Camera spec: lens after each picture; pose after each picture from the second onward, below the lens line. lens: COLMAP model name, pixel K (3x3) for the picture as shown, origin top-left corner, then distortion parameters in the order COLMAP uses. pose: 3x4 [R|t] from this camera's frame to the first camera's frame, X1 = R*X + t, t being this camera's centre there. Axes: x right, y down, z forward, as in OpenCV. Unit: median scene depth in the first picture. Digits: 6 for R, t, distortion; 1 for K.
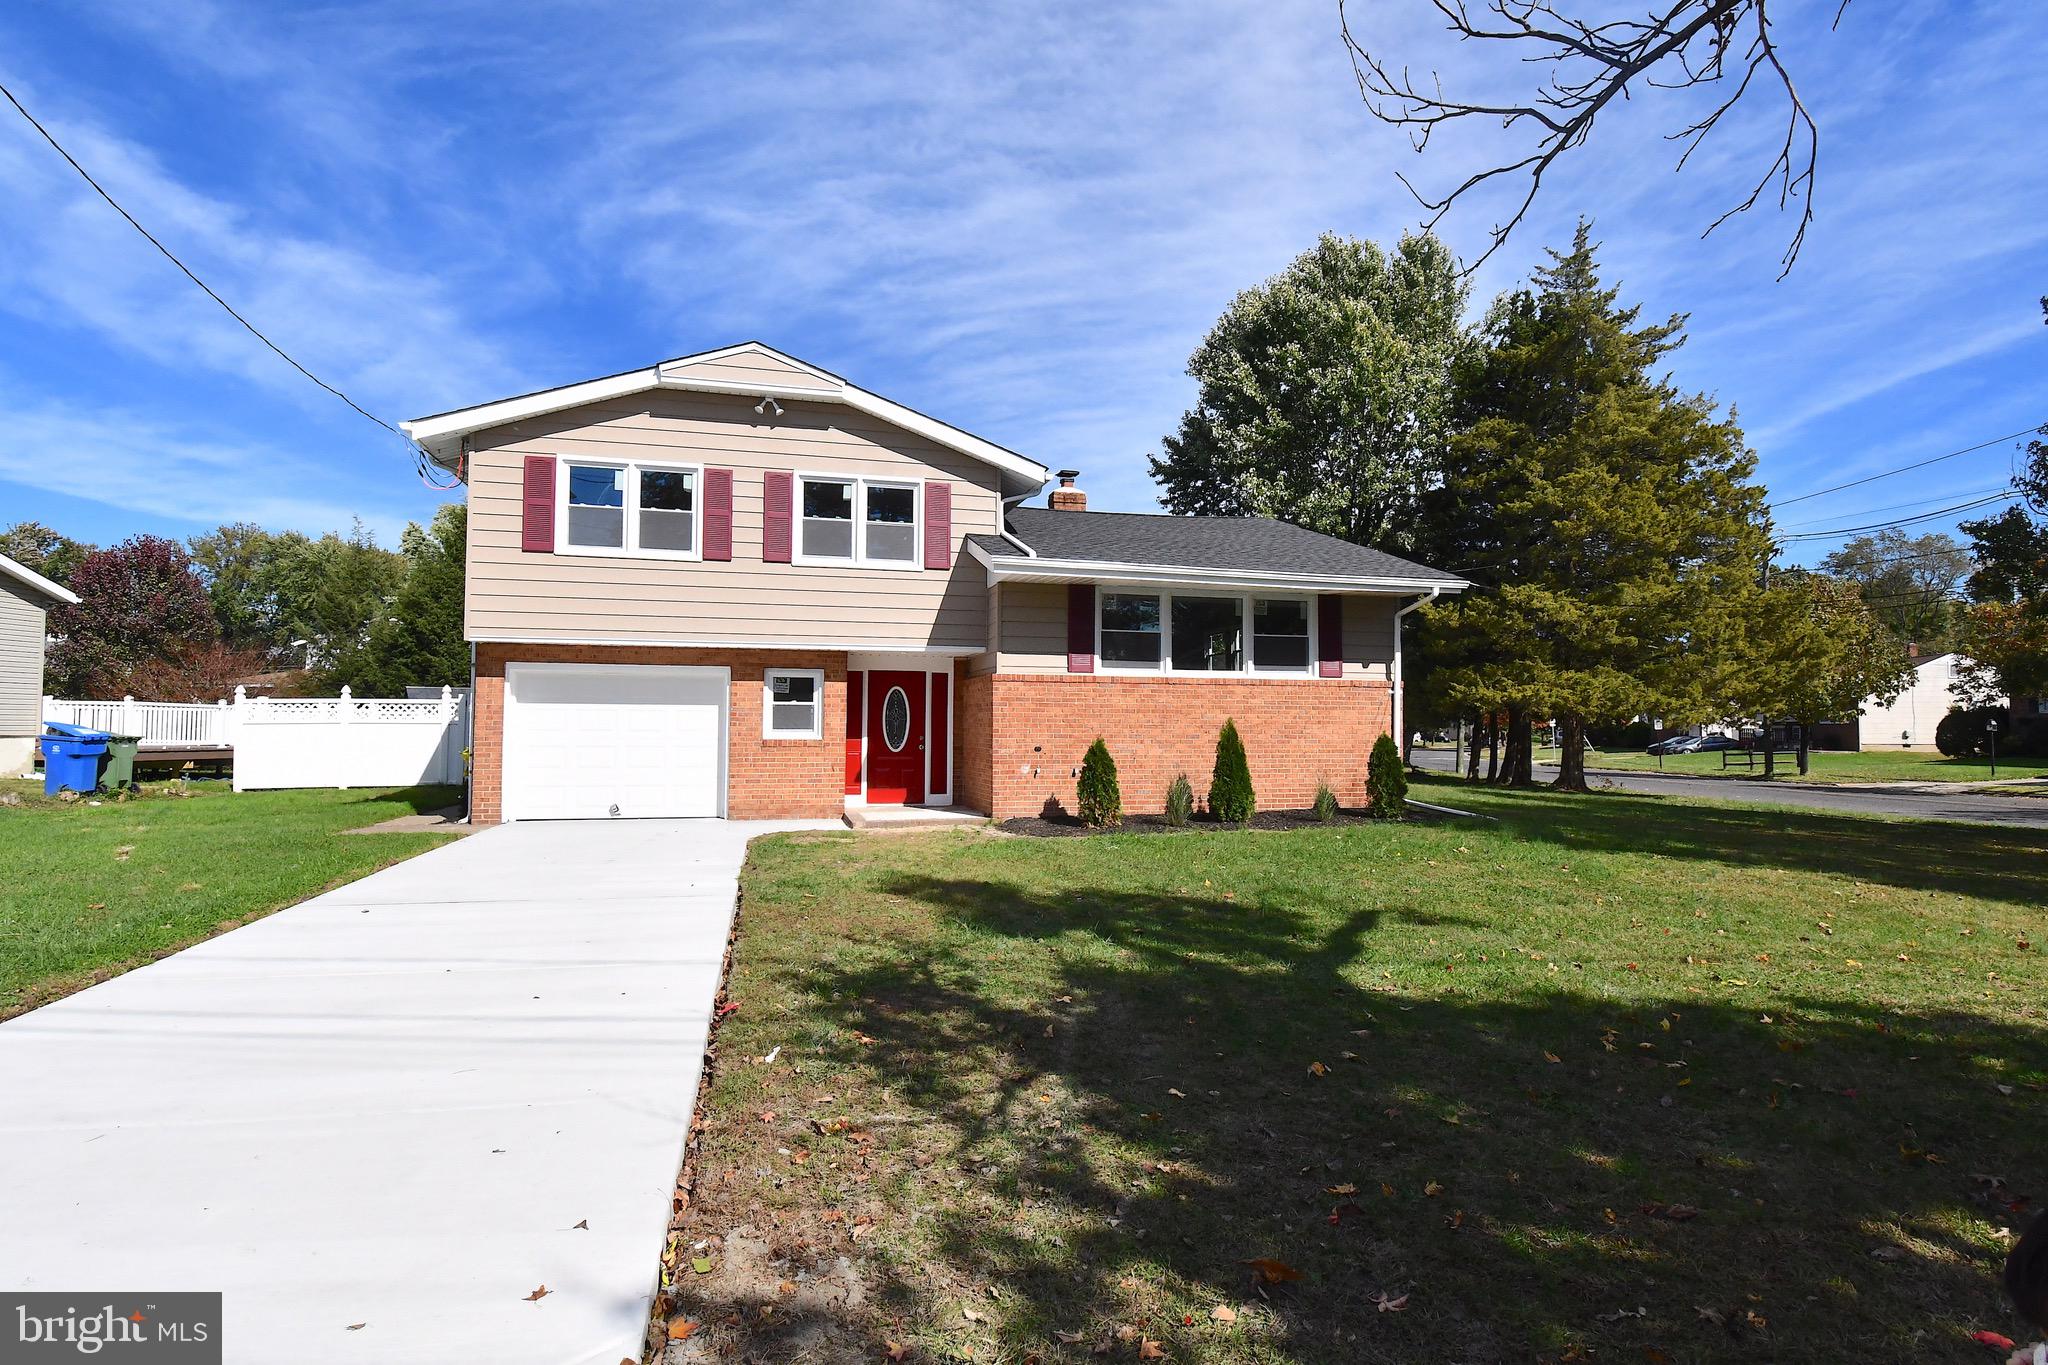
lens RADIAL K [[1052.7, 0, 1024.6], [0, 1052.7, 679.9], [0, 0, 1]] dist [-0.001571, -0.006689]
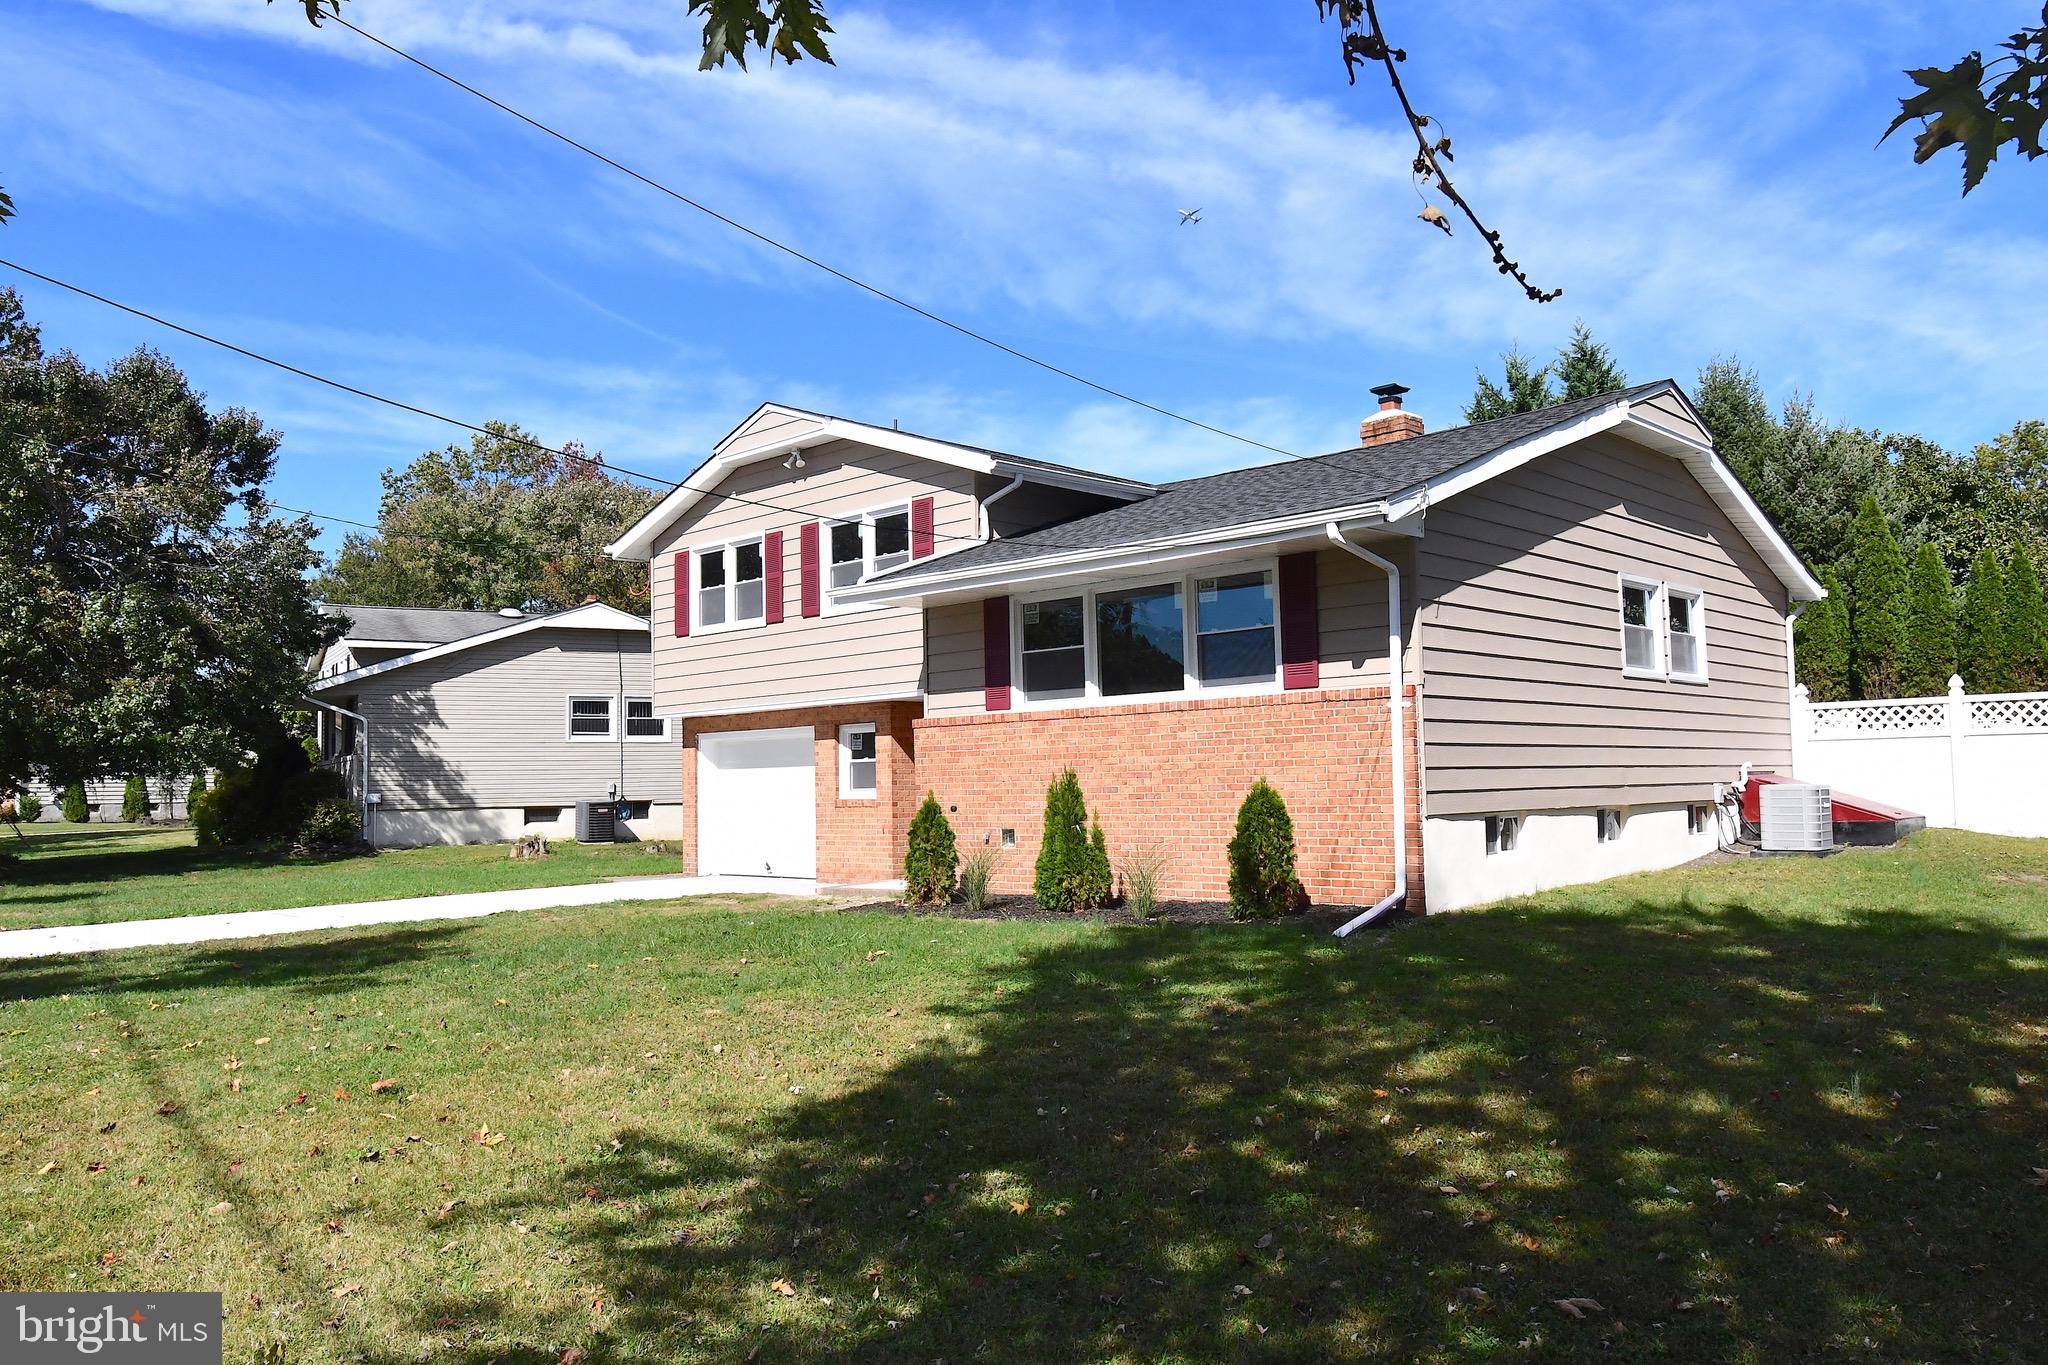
lens RADIAL K [[1476.2, 0, 1038.0], [0, 1476.2, 680.6], [0, 0, 1]] dist [-0.004683, 0.000265]
pose [[0.525033, -0.076732, -0.847616, 0.976468], [0.064955, 0.996635, -0.049988, 0.027073], [0.848600, -0.028812, 0.528250, 0.439197]]
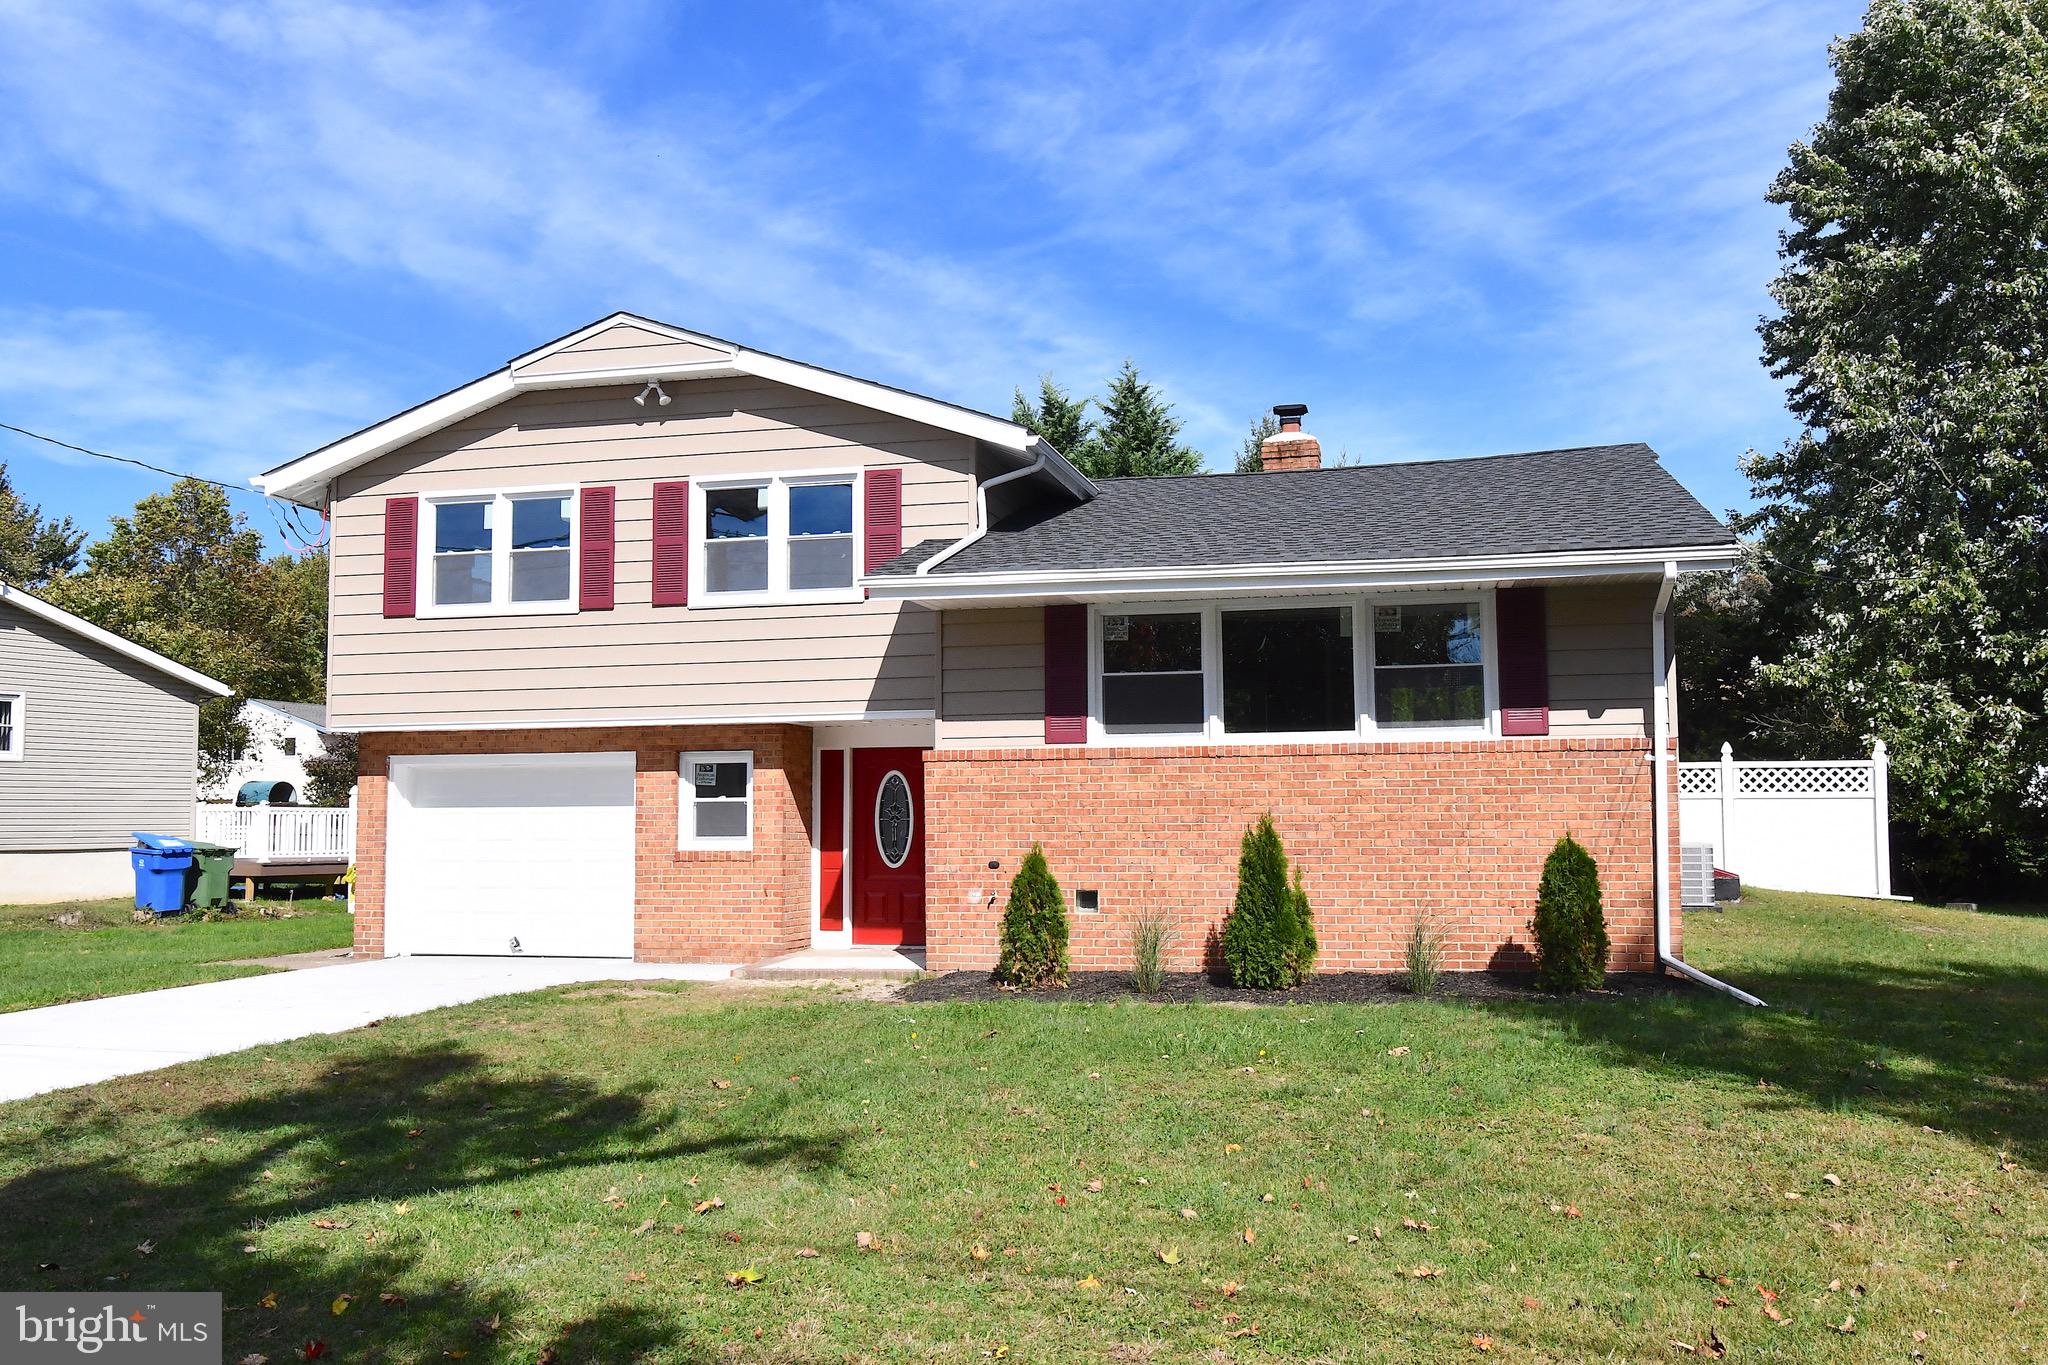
lens RADIAL K [[1659.7, 0, 1037.5], [0, 1659.7, 674.8], [0, 0, 1]] dist [-0.008956, -0.024903]
pose [[0.883020, -0.052422, -0.466398, 0.495271], [0.034775, 0.998319, -0.046368, -0.002797], [0.468044, 0.024725, 0.883359, 0.108000]]
